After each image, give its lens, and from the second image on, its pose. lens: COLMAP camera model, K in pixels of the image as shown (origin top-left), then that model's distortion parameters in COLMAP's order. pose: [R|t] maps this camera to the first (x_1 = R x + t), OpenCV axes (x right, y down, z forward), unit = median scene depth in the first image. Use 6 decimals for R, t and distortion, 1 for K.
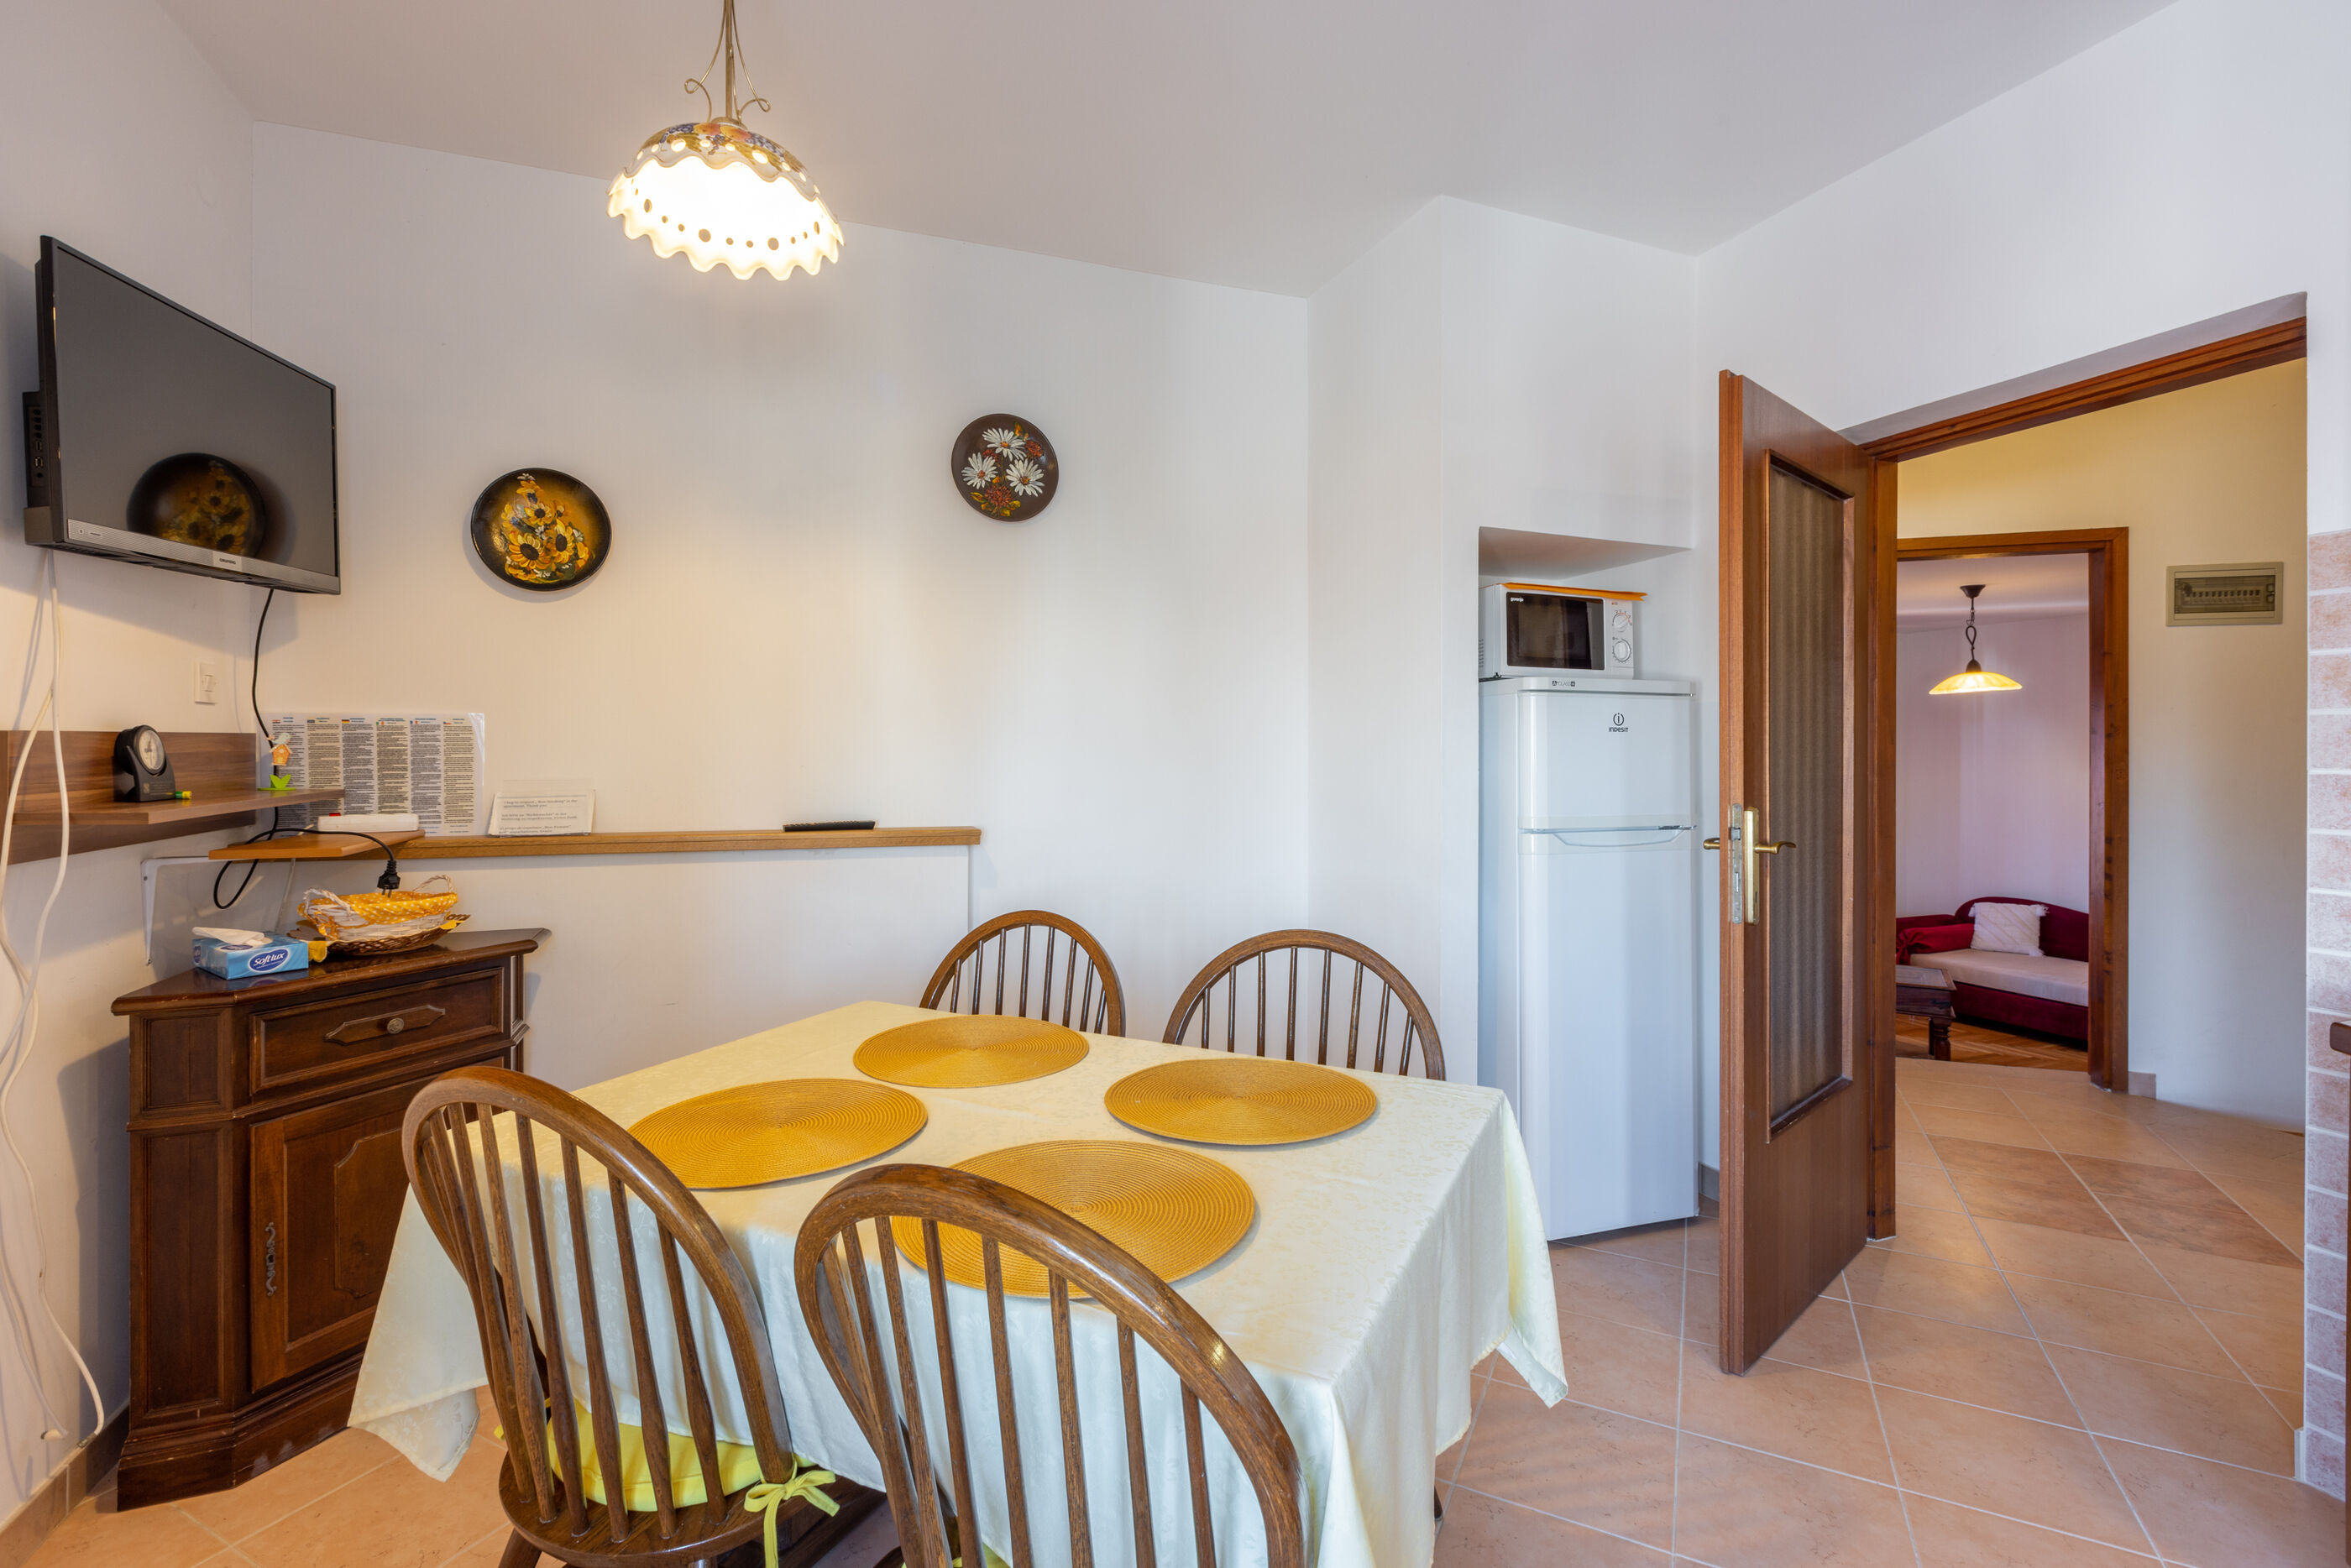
lens RADIAL K [[1048.8, 0, 1174.9], [0, 1048.8, 755.7], [0, 0, 1]] dist [-0.003737, -0.001758]
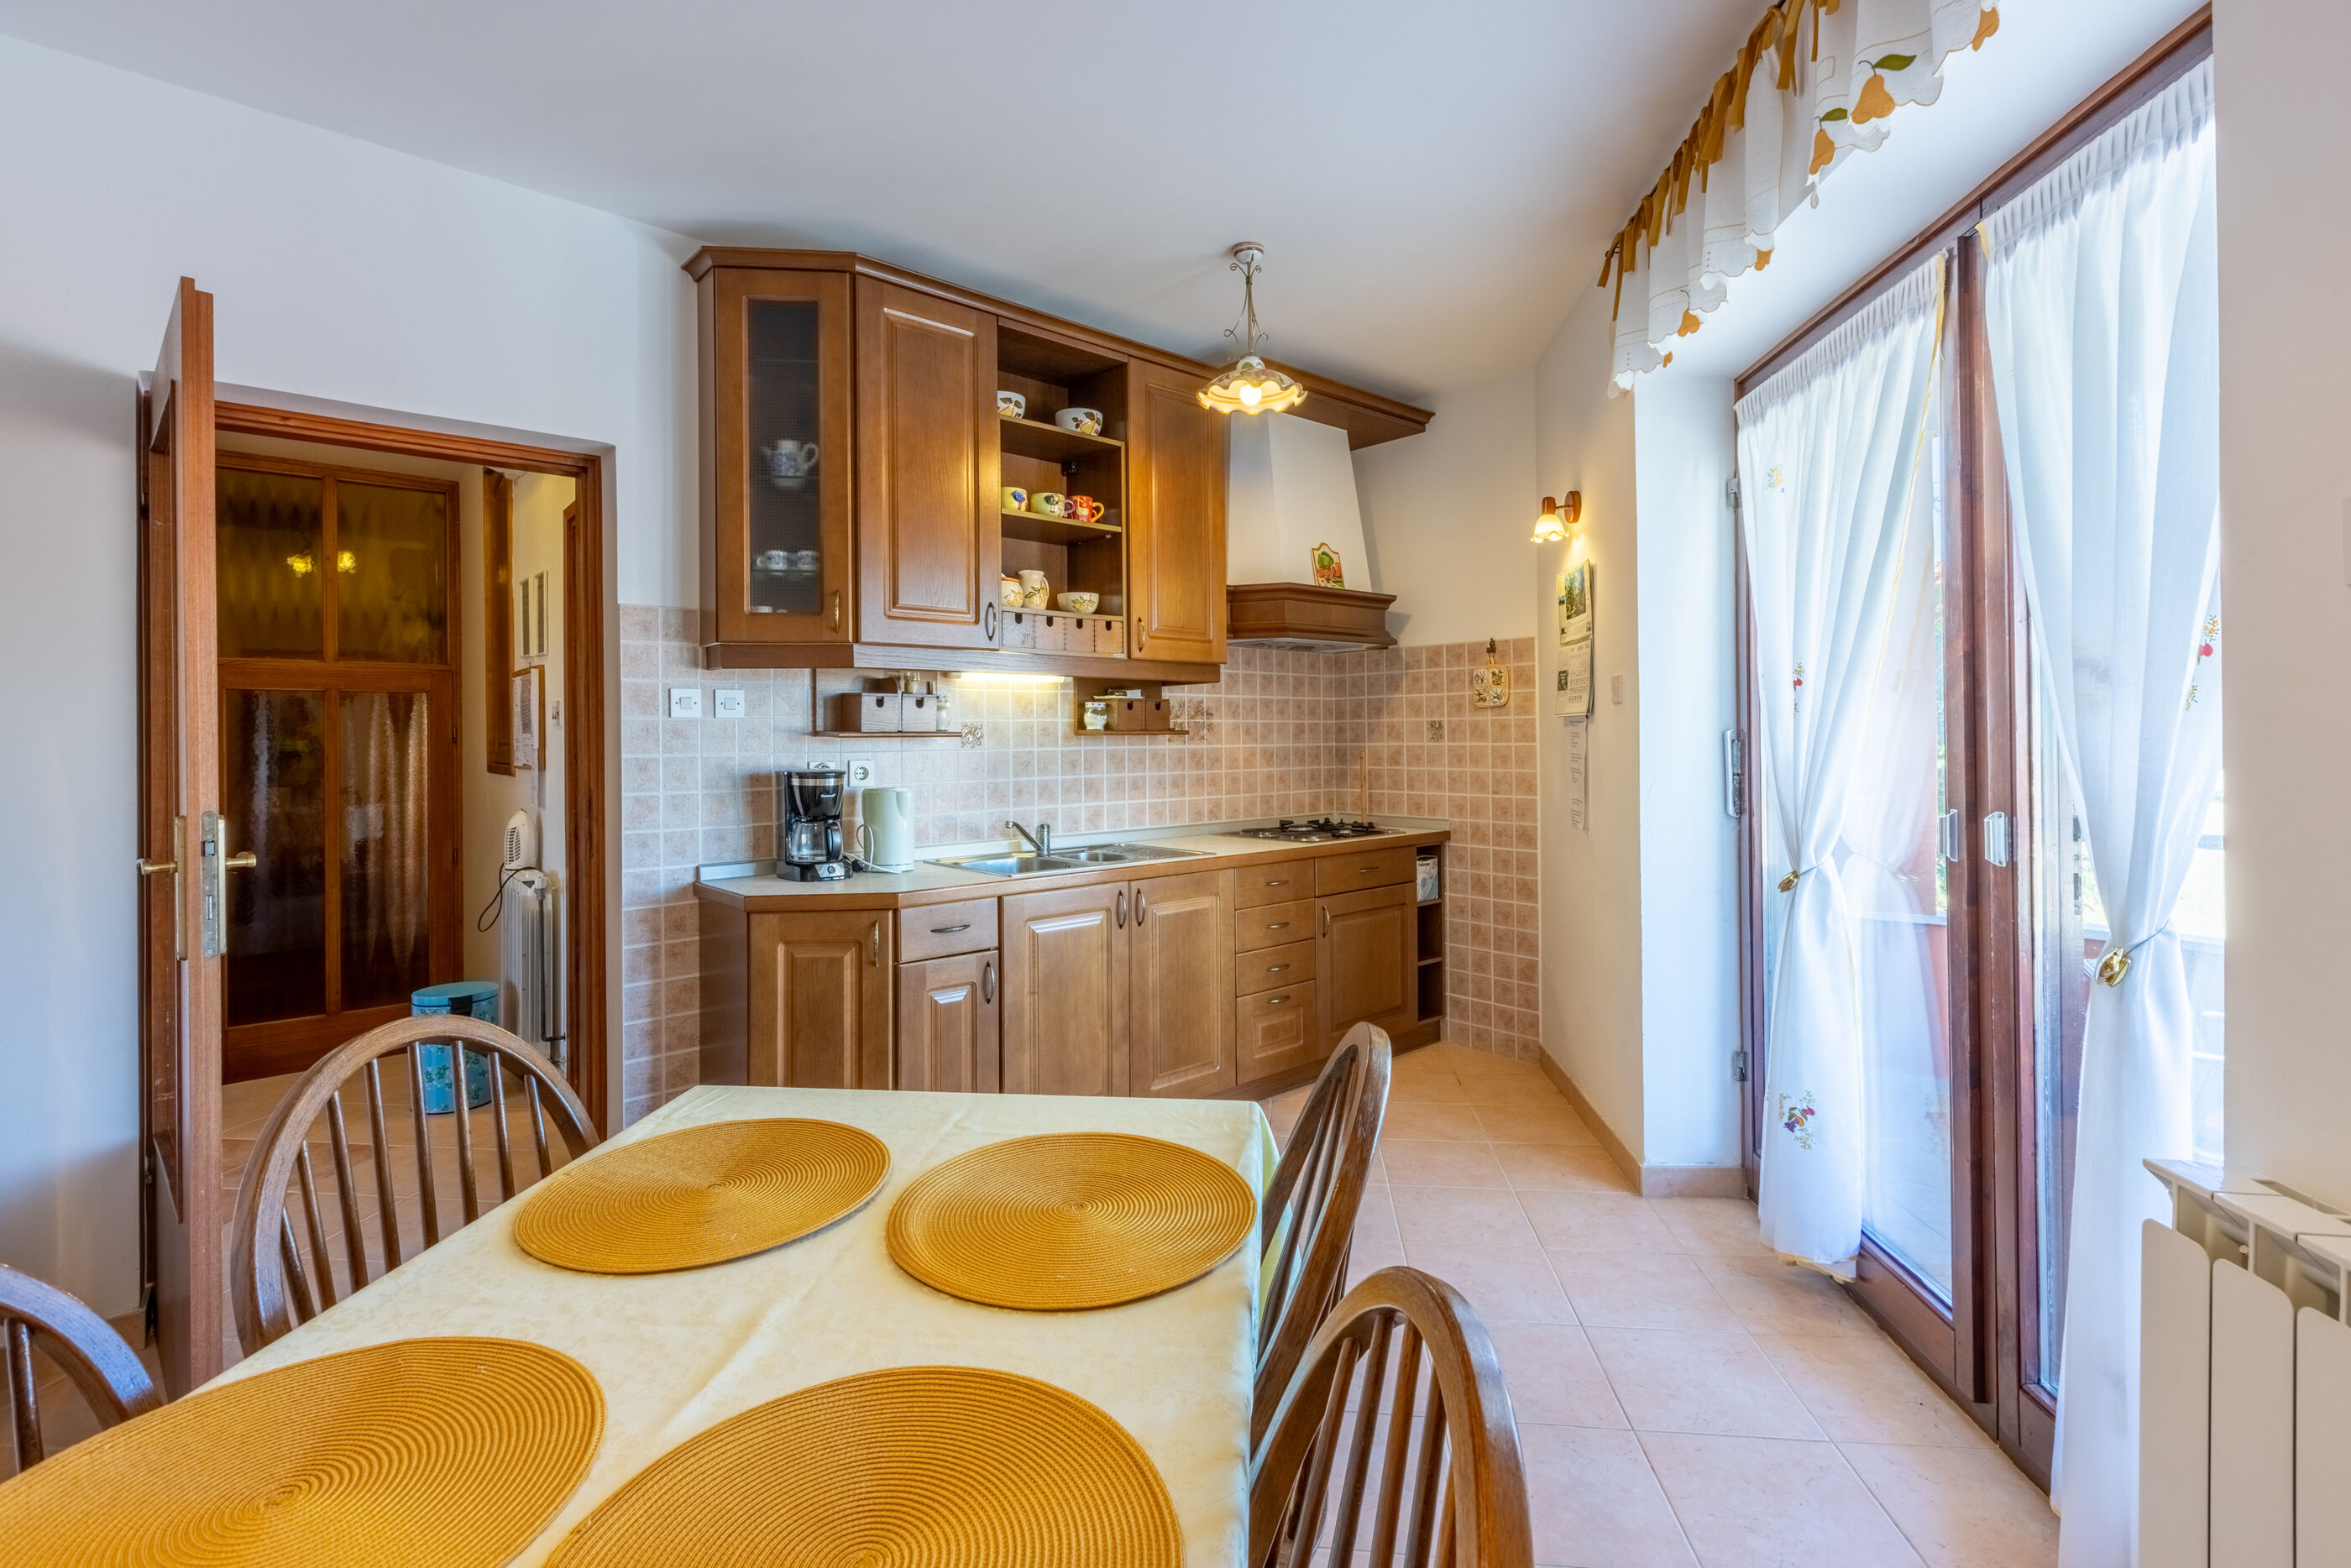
lens RADIAL K [[1048.8, 0, 1188.2], [0, 1048.8, 733.8], [0, 0, 1]] dist [-0.003737, -0.001758]
pose [[-0.341182, 0.005347, 0.939982, -0.504371], [0.012964, 0.999915, -0.000983, -0.004542], [-0.939908, 0.011851, -0.341222, 0.552289]]
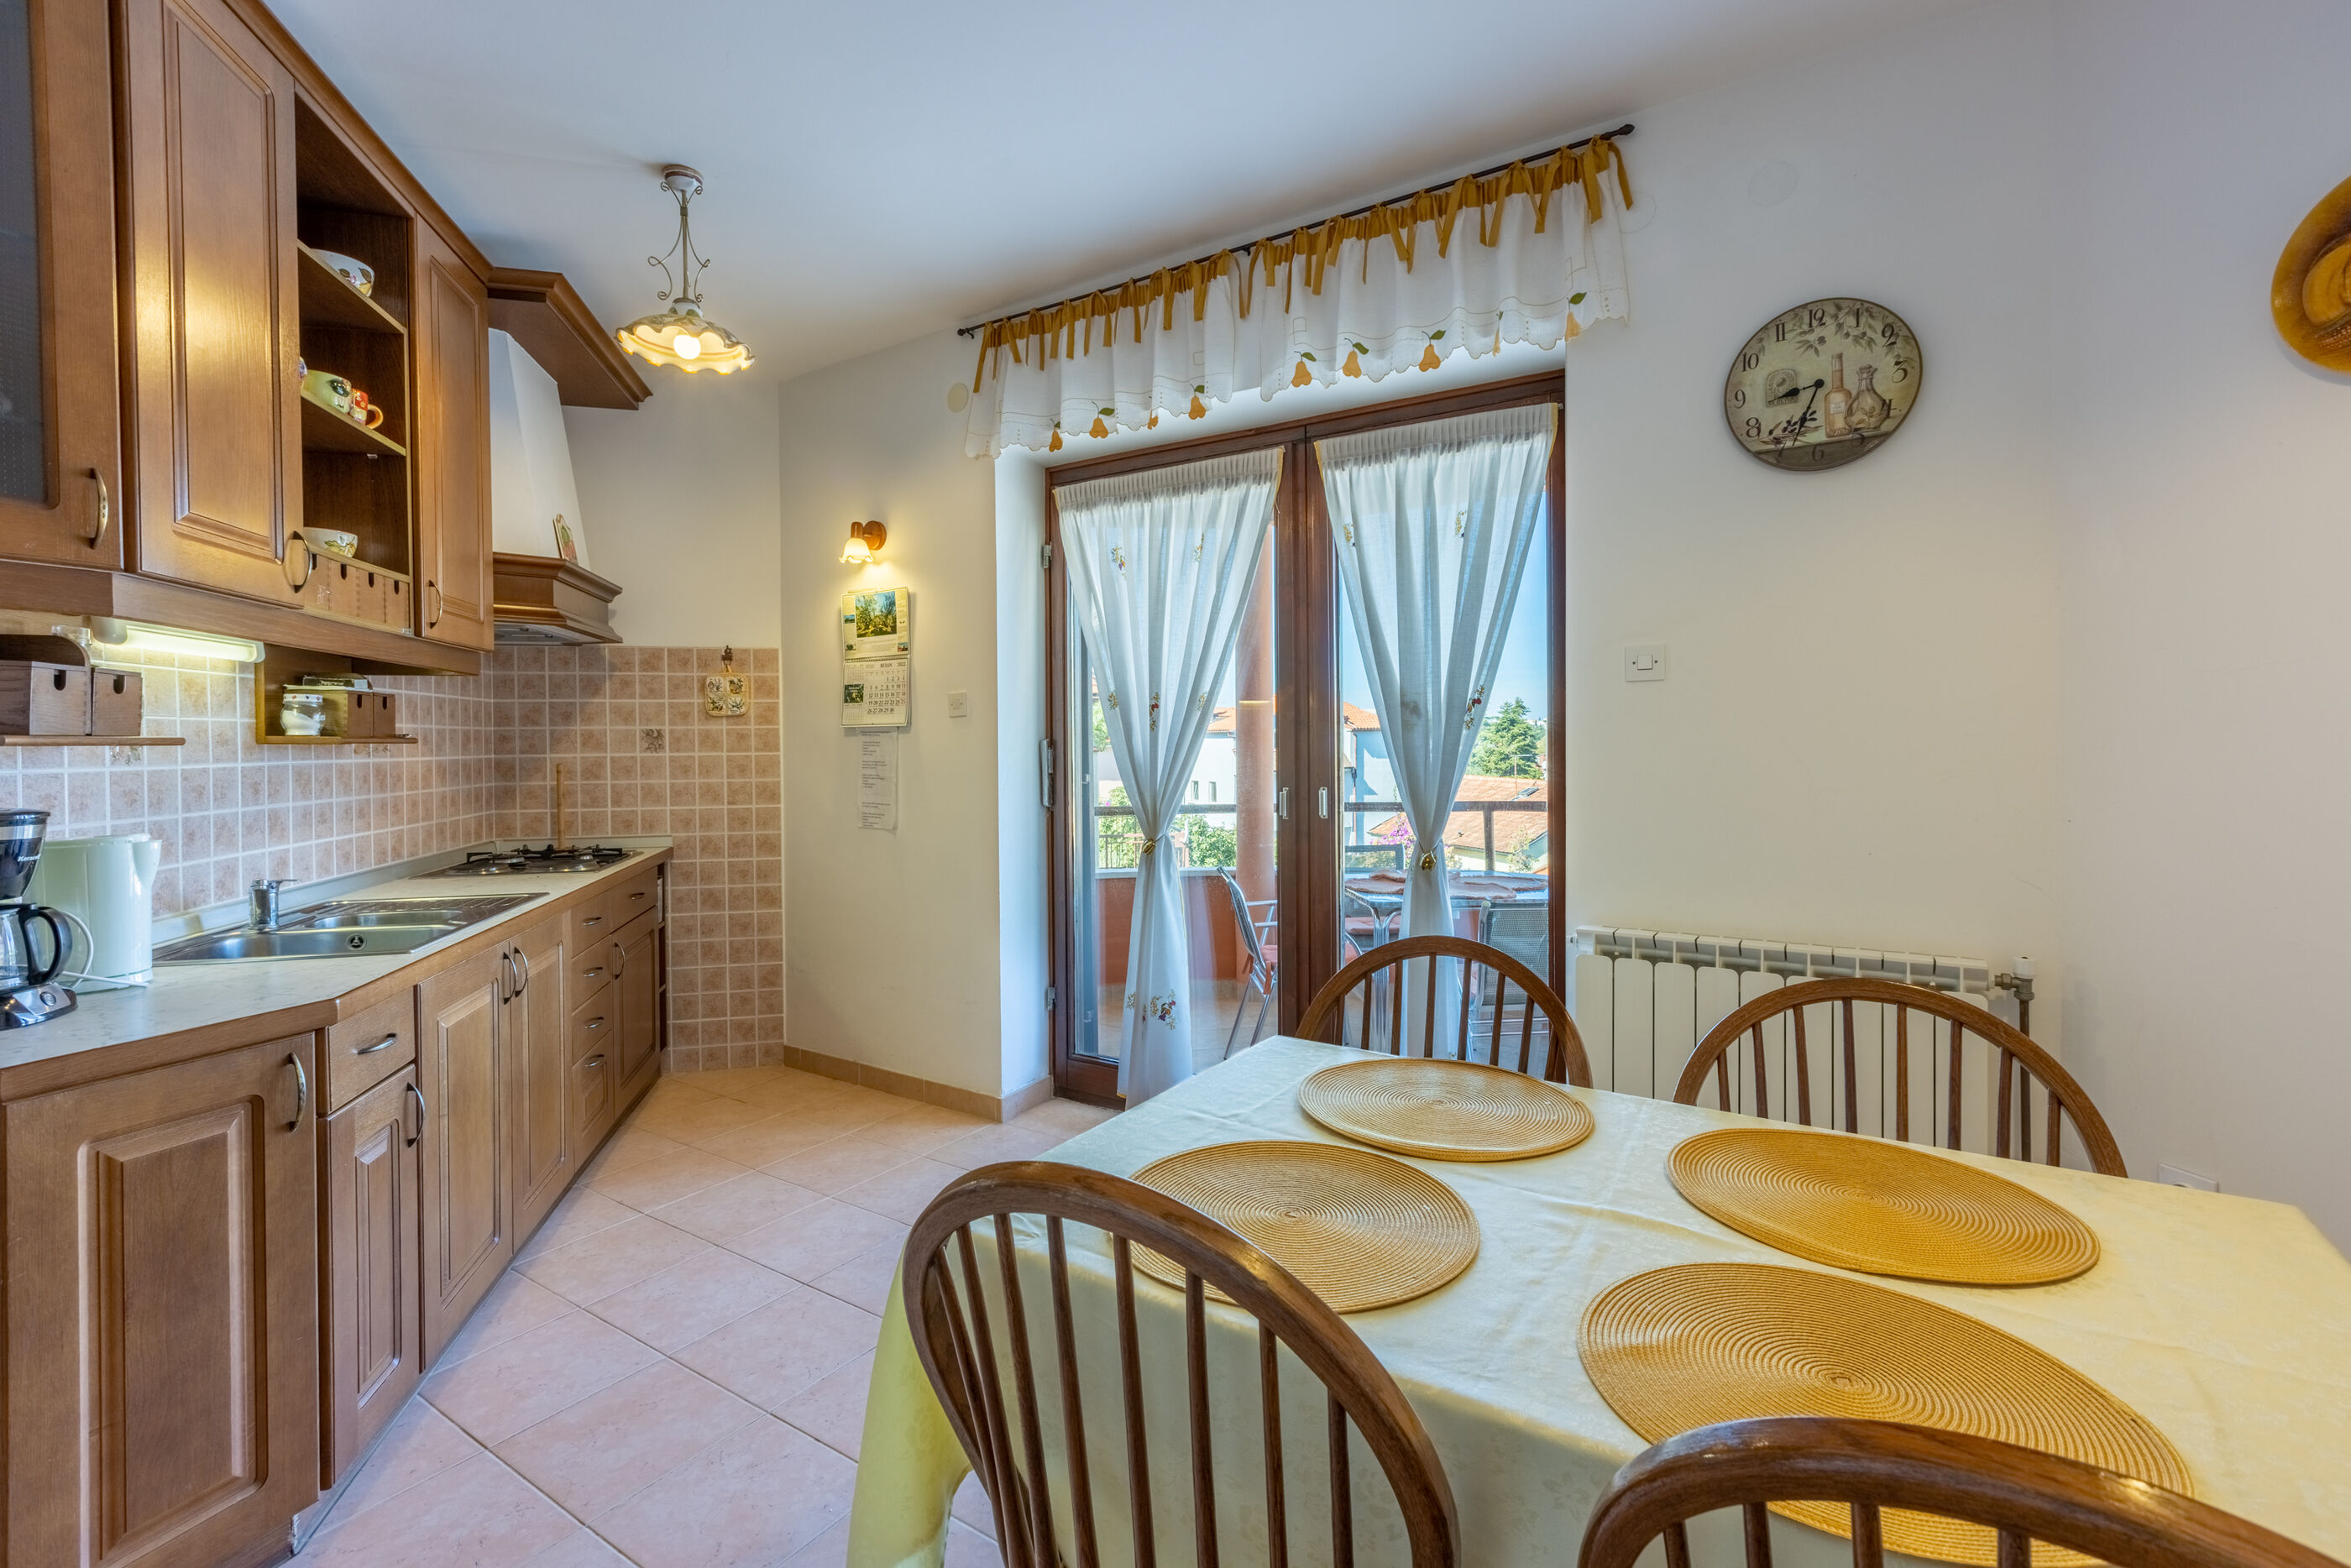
lens RADIAL K [[1048.8, 0, 1147.3], [0, 1048.8, 753.7], [0, 0, 1]] dist [-0.003737, -0.001758]
pose [[-0.990618, 0.005036, 0.136567, 0.031973], [0.007553, 0.999811, 0.017925, -0.008160], [-0.136451, 0.018789, -0.990469, 1.057588]]
